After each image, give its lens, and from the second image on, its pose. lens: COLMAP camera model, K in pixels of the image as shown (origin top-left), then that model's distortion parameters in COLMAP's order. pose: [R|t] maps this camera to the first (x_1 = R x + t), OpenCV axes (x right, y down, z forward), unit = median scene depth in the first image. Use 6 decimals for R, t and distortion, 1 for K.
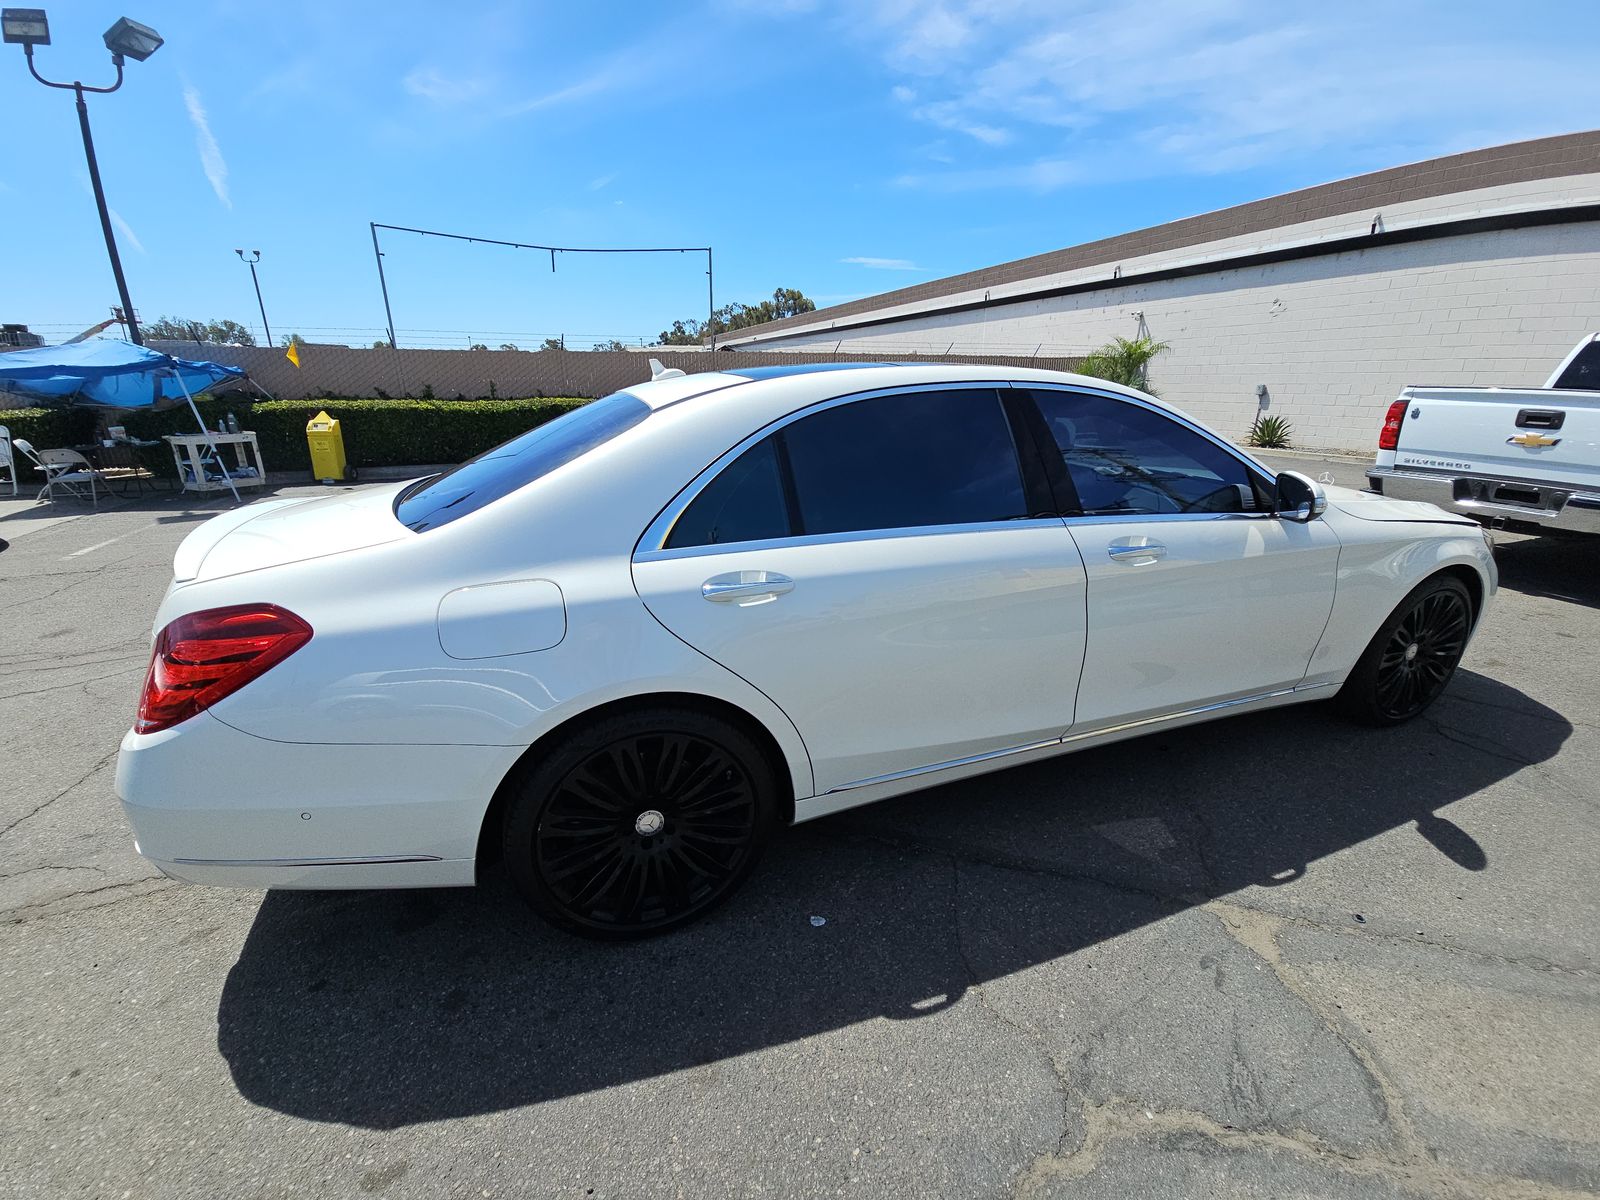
lens RADIAL K [[661.6, 0, 800.9], [0, 661.6, 599.7], [0, 0, 1]] dist [0.001551, -0.004308]
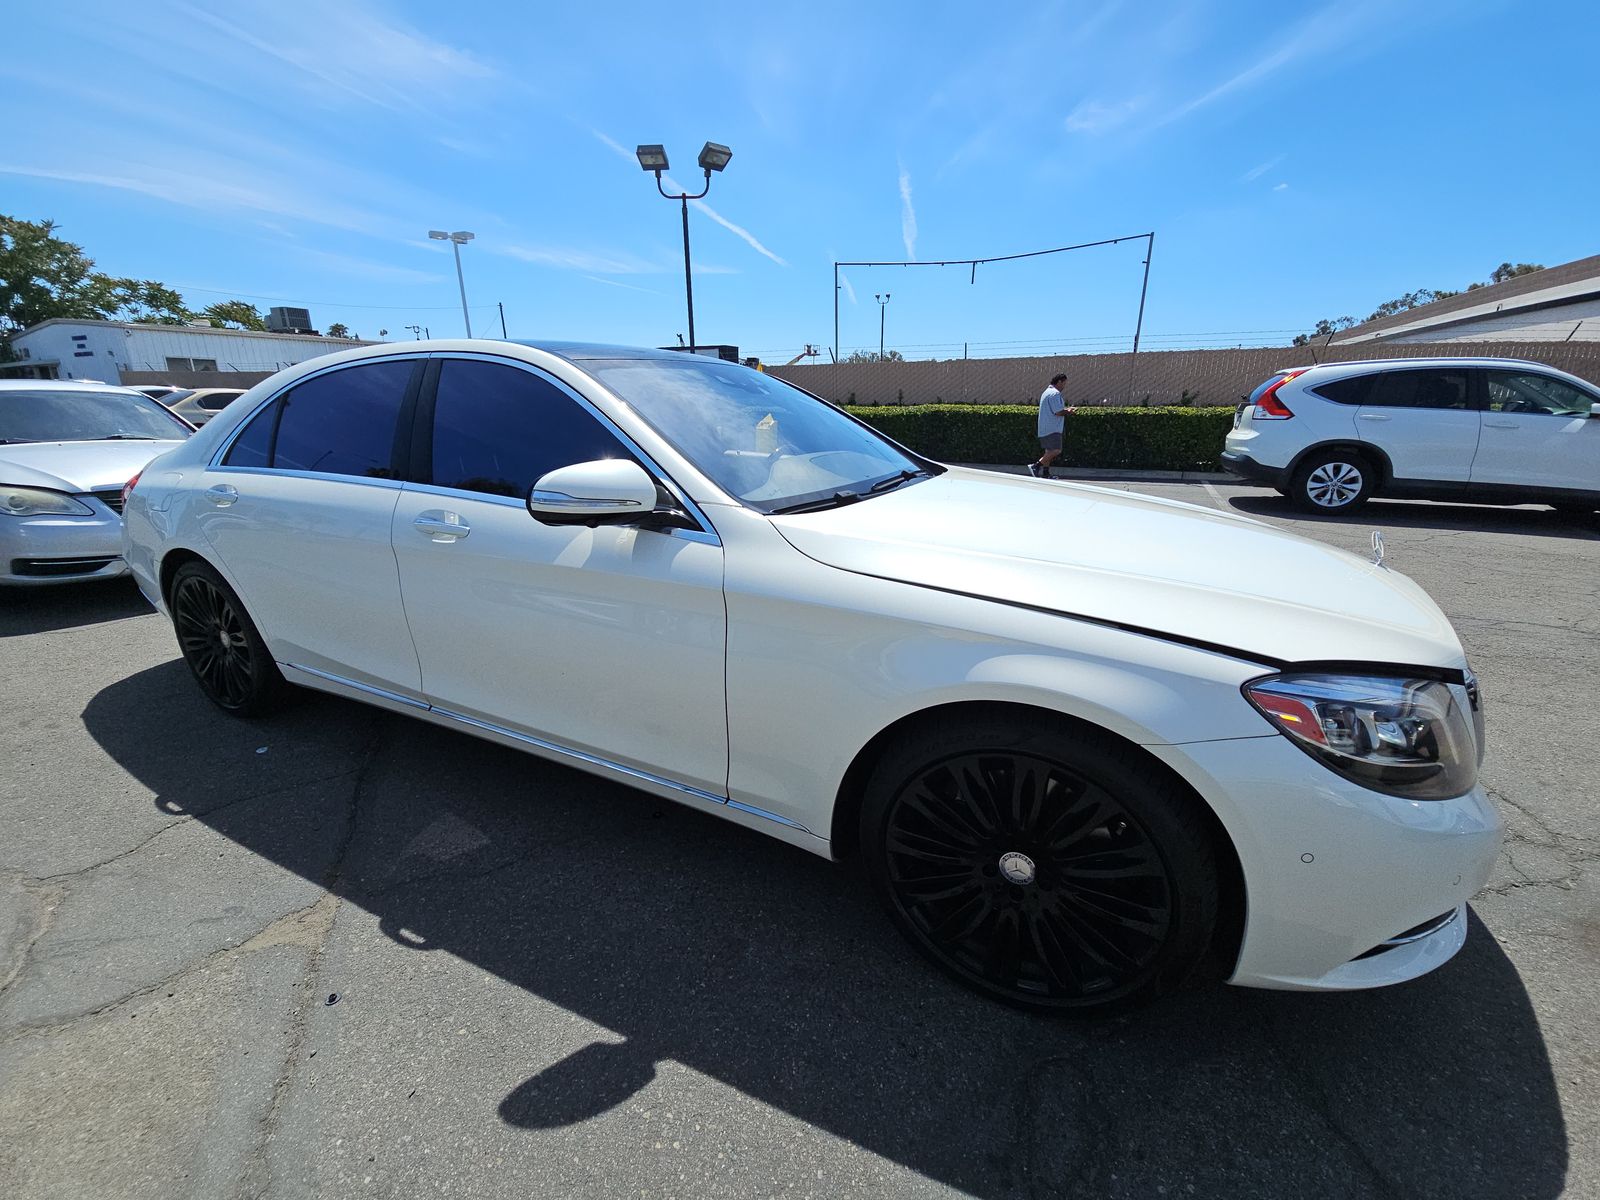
lens RADIAL K [[661.6, 0, 802.0], [0, 661.6, 600.1], [0, 0, 1]] dist [0.001551, -0.004308]
pose [[0.674929, 0.210226, -0.707301, 0.252080], [-0.224713, 0.971584, 0.074349, -0.025617], [0.702833, 0.108759, 0.702992, 0.117275]]
